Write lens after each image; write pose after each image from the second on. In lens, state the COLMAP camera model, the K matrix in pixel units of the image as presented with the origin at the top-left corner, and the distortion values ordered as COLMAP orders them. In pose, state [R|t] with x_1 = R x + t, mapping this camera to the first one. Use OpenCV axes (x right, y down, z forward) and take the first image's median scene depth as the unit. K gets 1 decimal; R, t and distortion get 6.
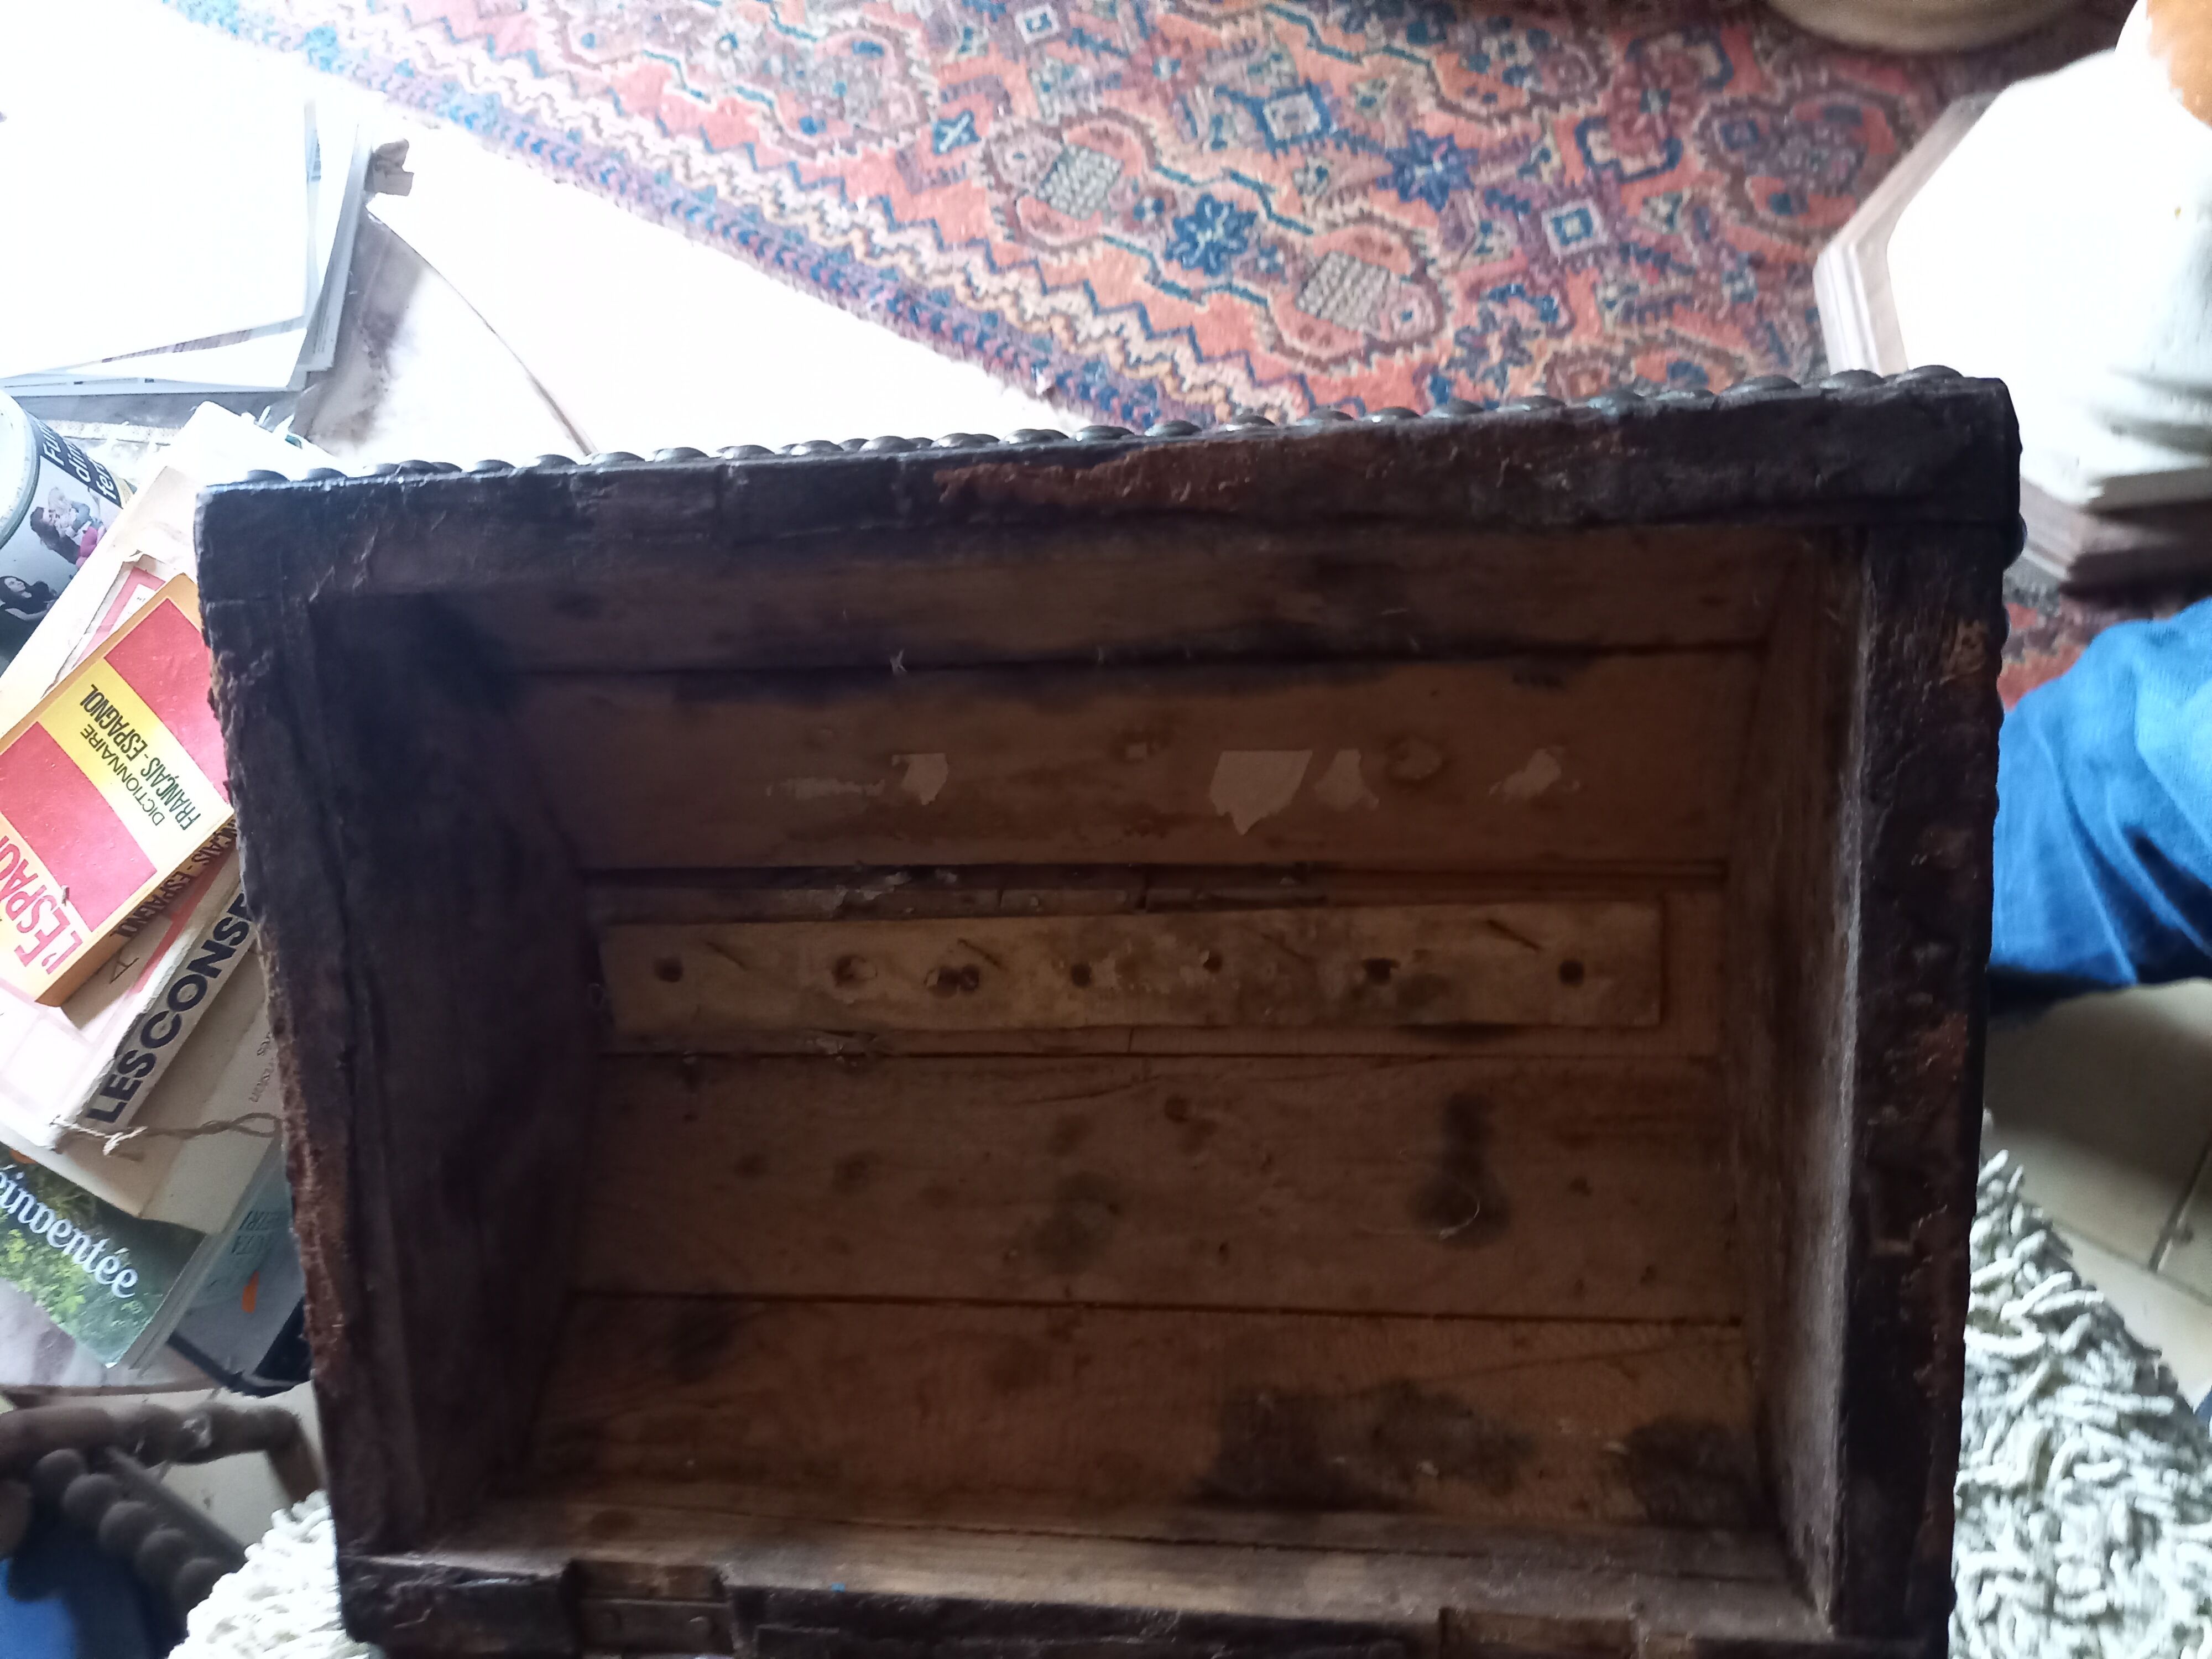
lens RADIAL K [[1641.2, 0, 1106.0], [0, 1641.2, 829.5], [0, 0, 1]] dist [0.036005, -0.054190]
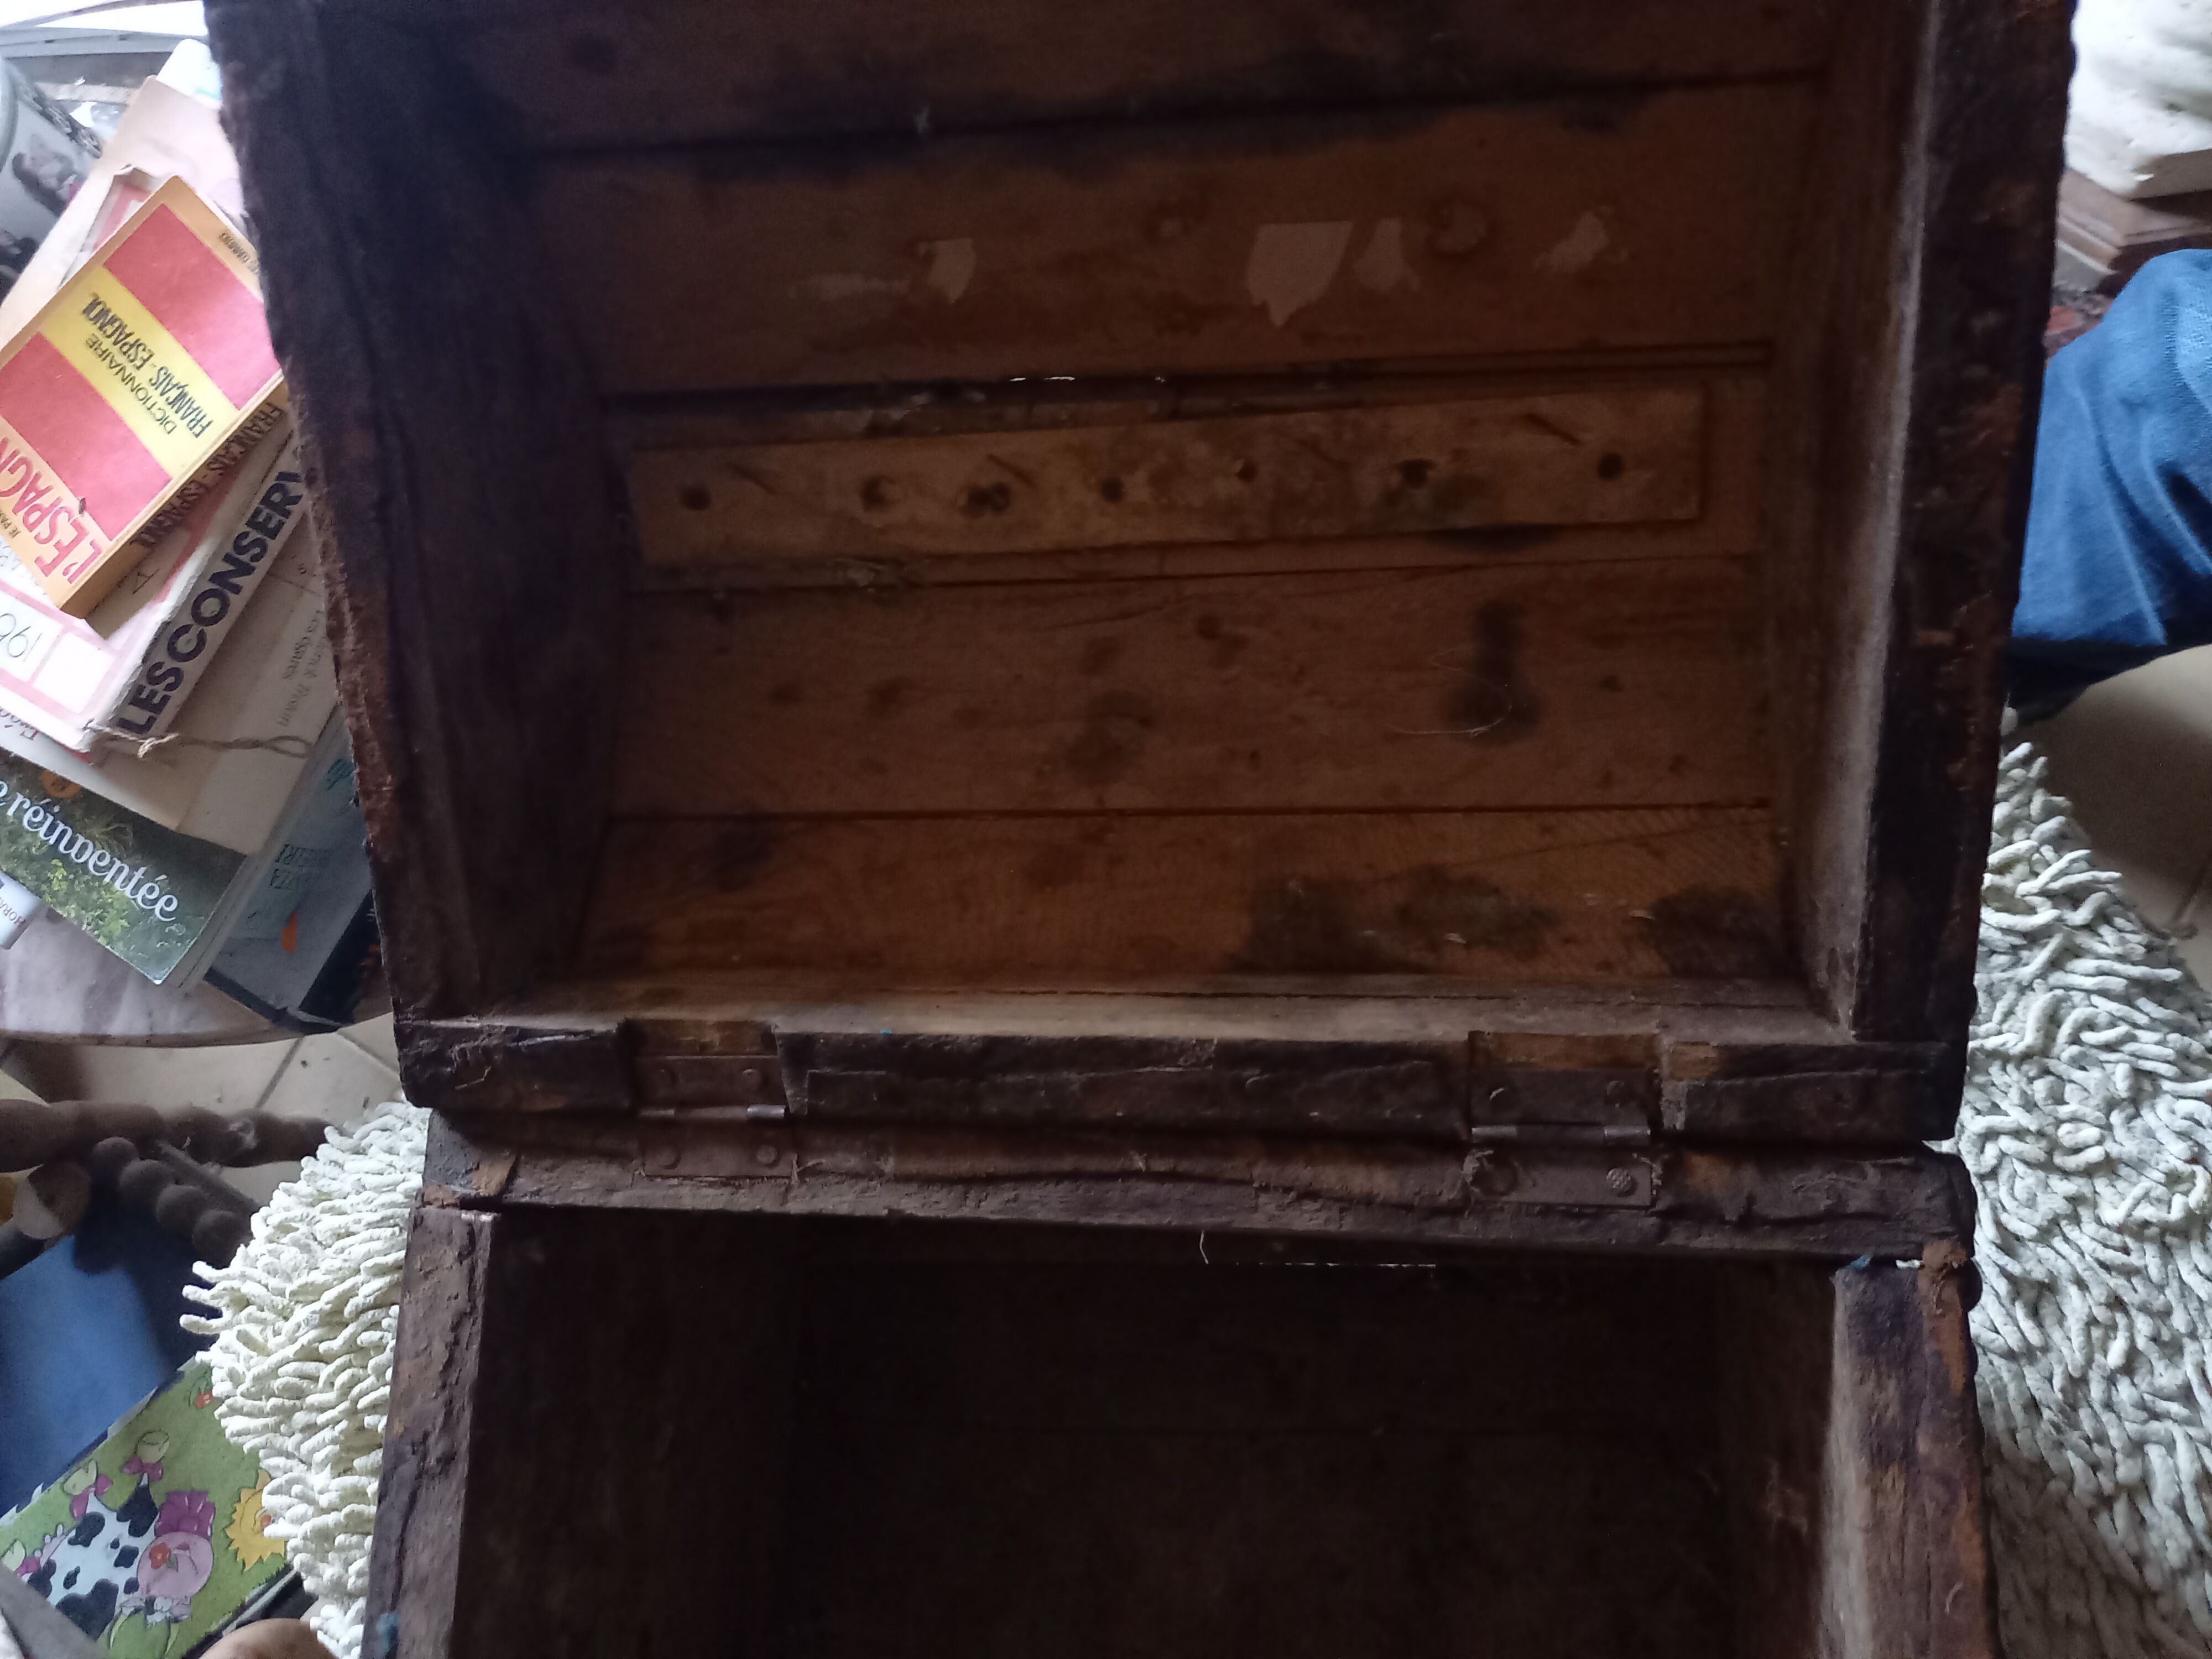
lens RADIAL K [[1641.2, 0, 1106.0], [0, 1641.2, 829.5], [0, 0, 1]] dist [0.036005, -0.054190]
pose [[0.999978, -0.004296, -0.005068, -0.015135], [0.004835, 0.993719, 0.111800, 0.186022], [0.004555, -0.111822, 0.993718, -0.007847]]
